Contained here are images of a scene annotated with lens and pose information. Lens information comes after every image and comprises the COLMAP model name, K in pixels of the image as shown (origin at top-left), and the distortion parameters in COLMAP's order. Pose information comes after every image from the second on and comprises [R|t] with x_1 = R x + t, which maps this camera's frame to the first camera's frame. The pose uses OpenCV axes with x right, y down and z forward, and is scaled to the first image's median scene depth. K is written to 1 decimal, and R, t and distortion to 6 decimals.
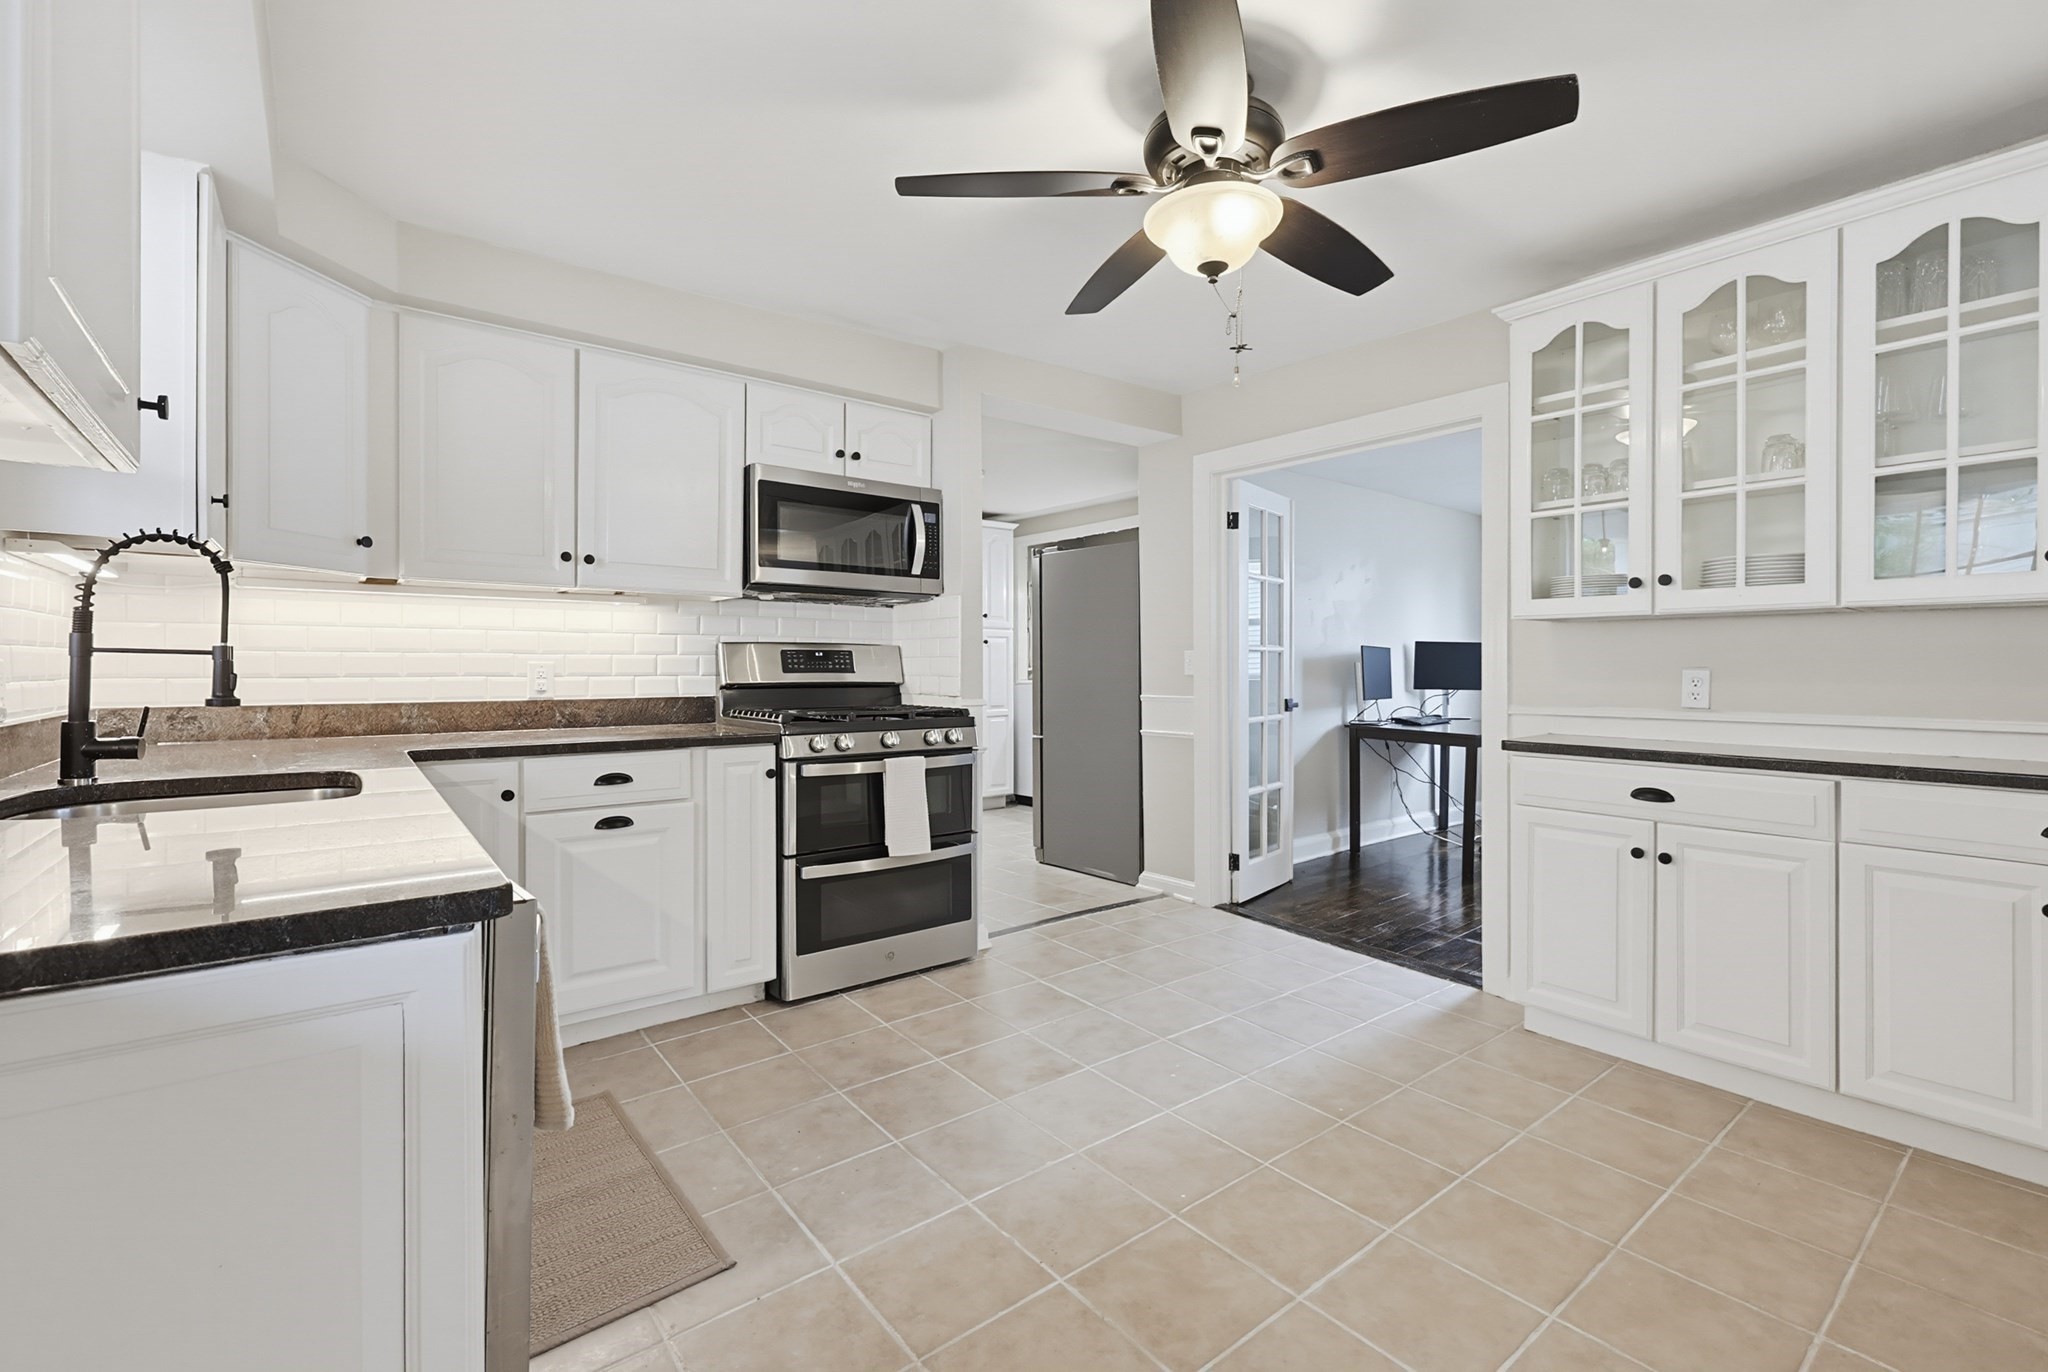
lens RADIAL K [[899.3, 0, 1051.1], [0, 899.3, 668.8], [0, 0, 1]] dist [-0.000196, -0.000031]
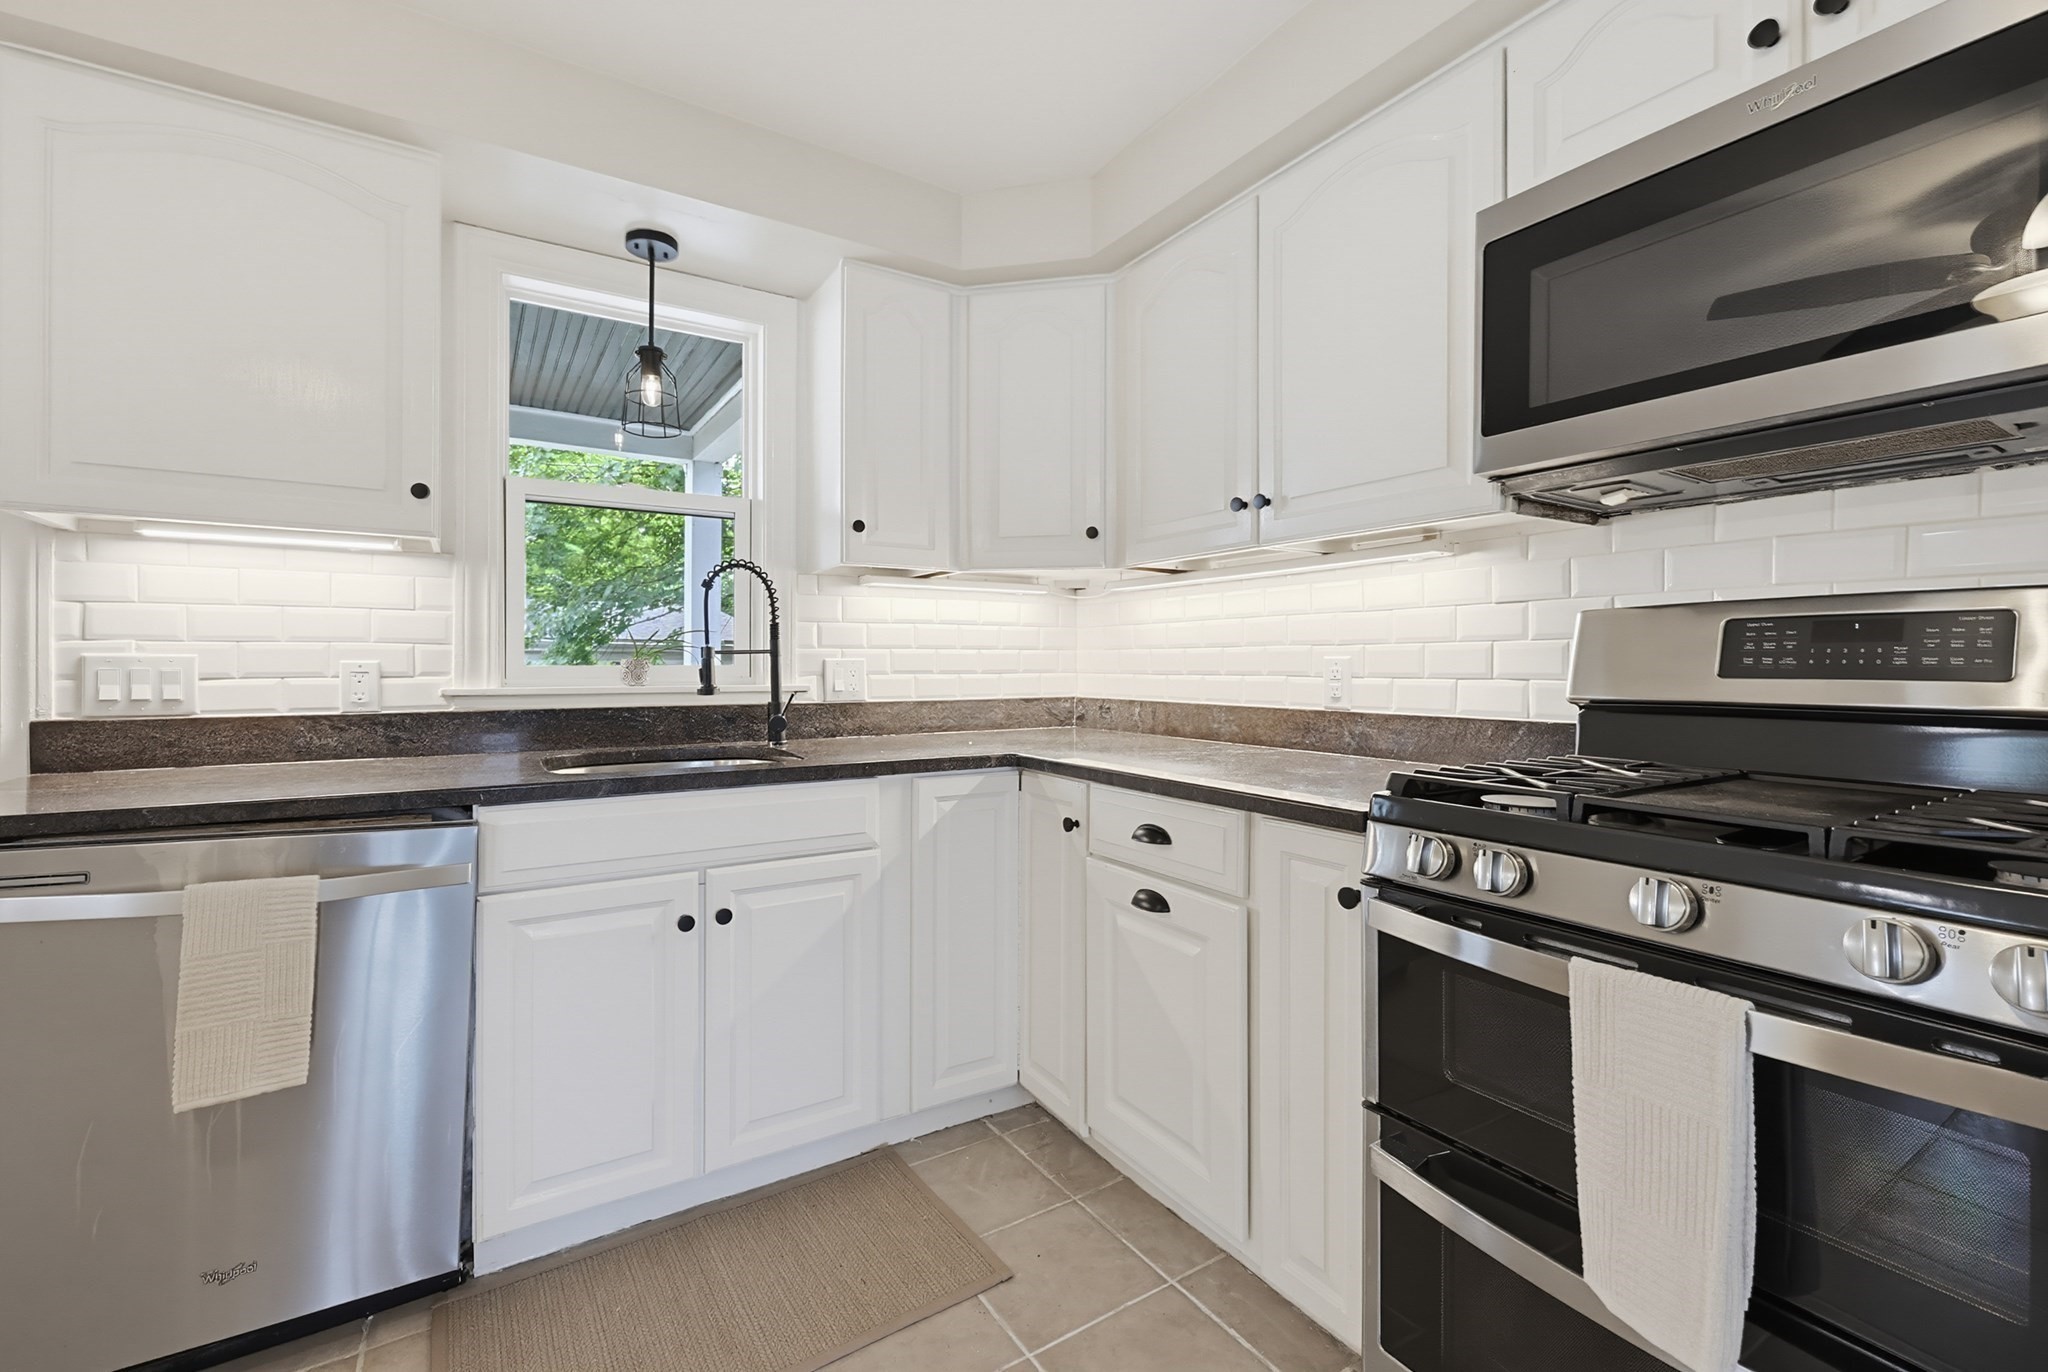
lens RADIAL K [[882.2, 0, 1027.9], [0, 882.2, 663.9], [0, 0, 1]] dist [-0.000421, -0.000502]
pose [[-0.116140, -0.001969, -0.993231, 0.139920], [-0.002480, 0.999995, -0.001693, 0.000034], [0.993230, 0.002266, -0.116144, 0.837624]]
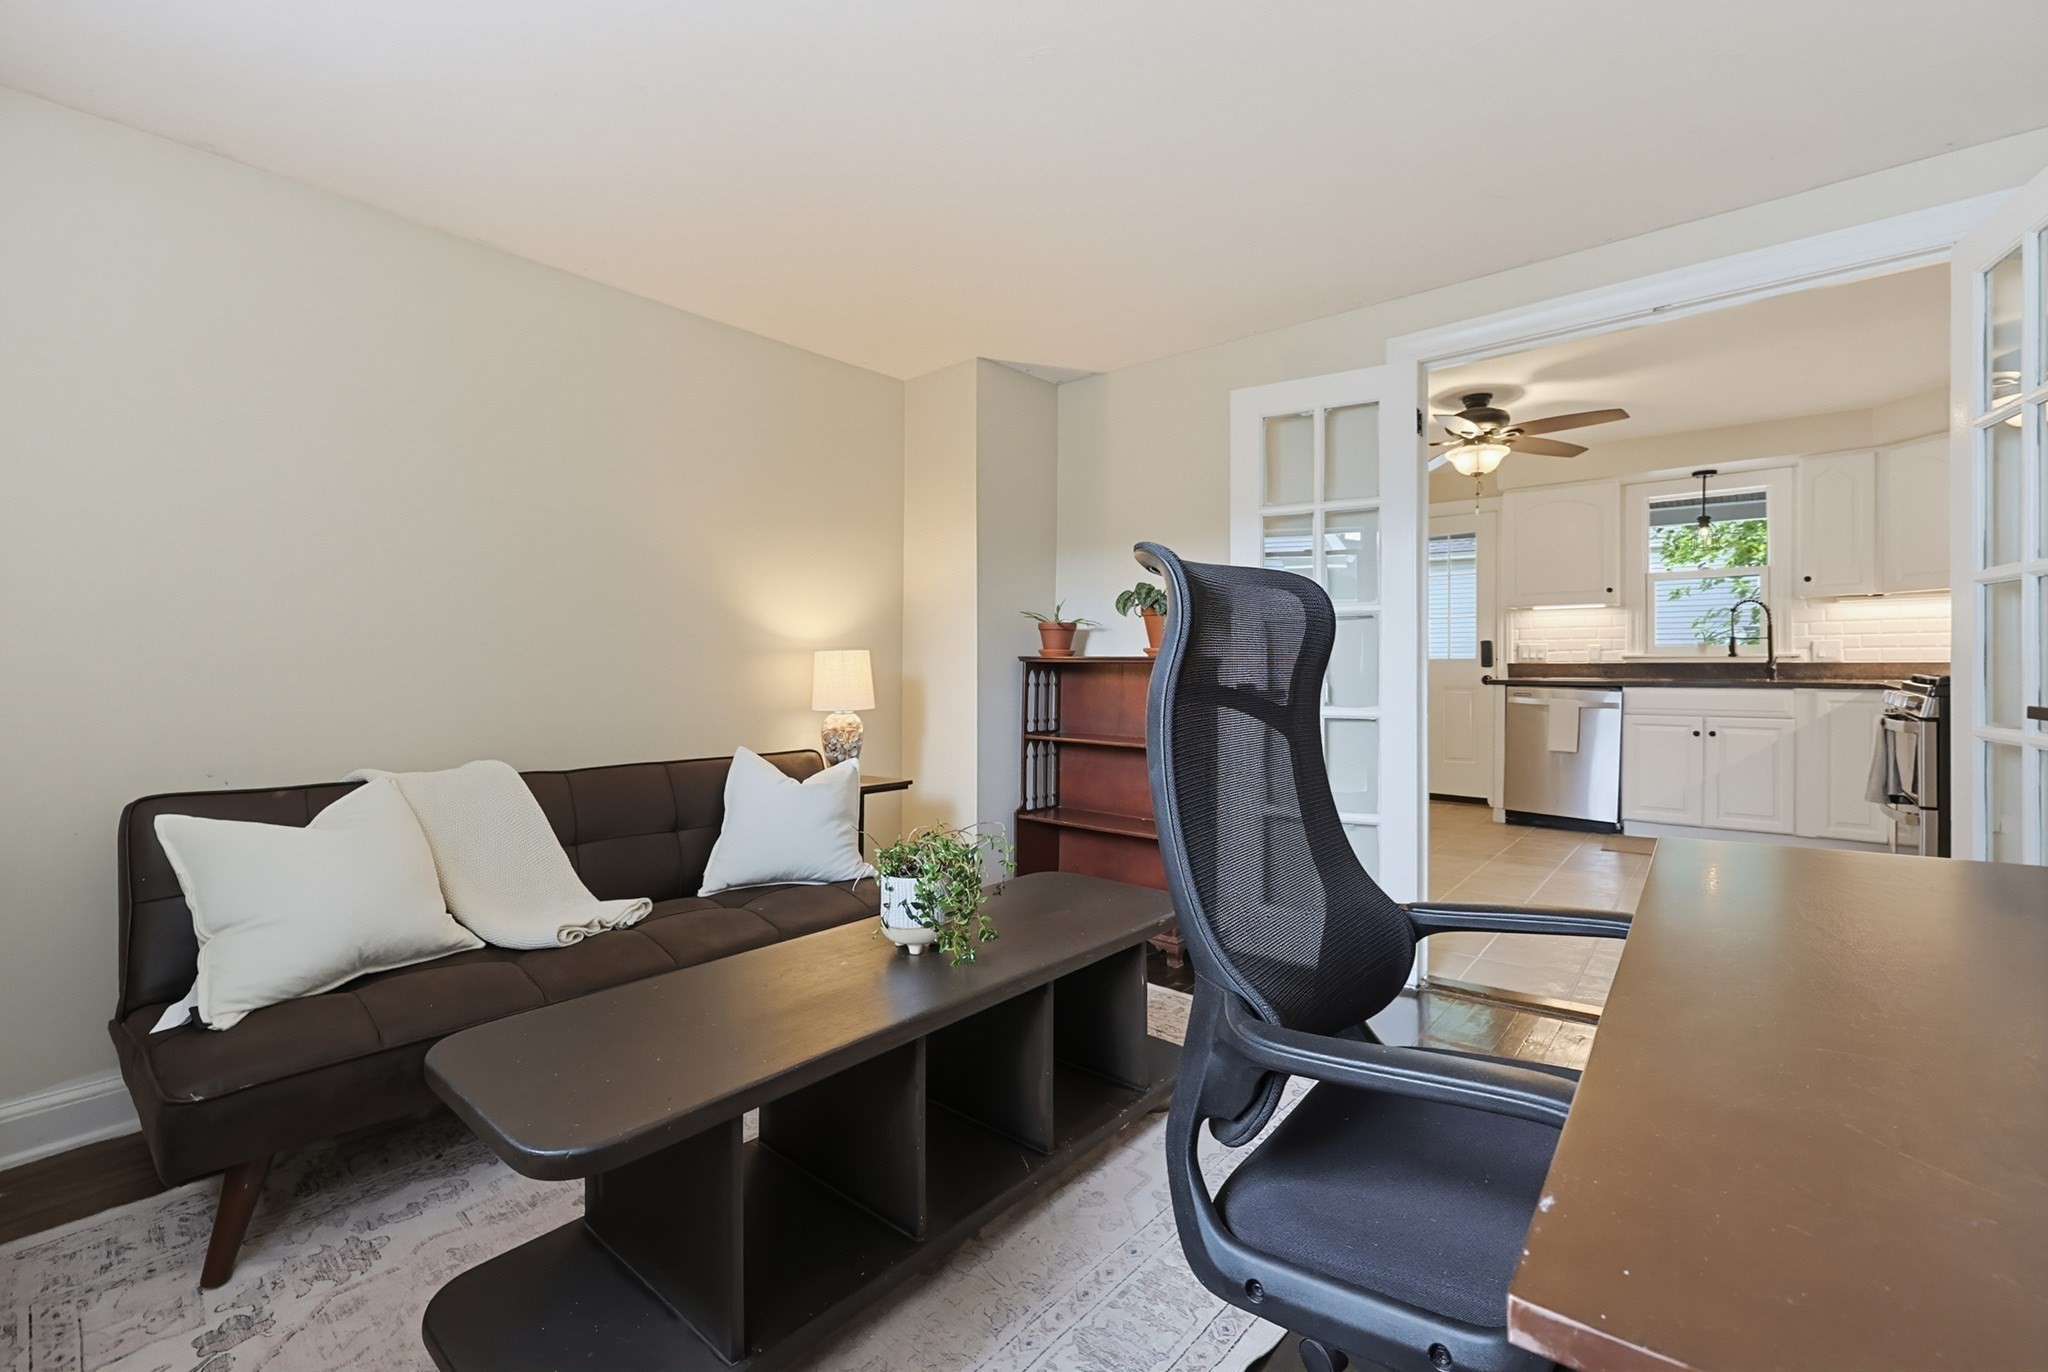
lens RADIAL K [[866.4, 0, 1027.2], [0, 866.4, 663.8], [0, 0, 1]] dist [-0.003554, -0.000334]
pose [[-0.982092, 0.004553, -0.188347, 1.099031], [0.003811, 0.999983, 0.004303, 0.025107], [0.188363, 0.003509, -0.982093, 1.869890]]
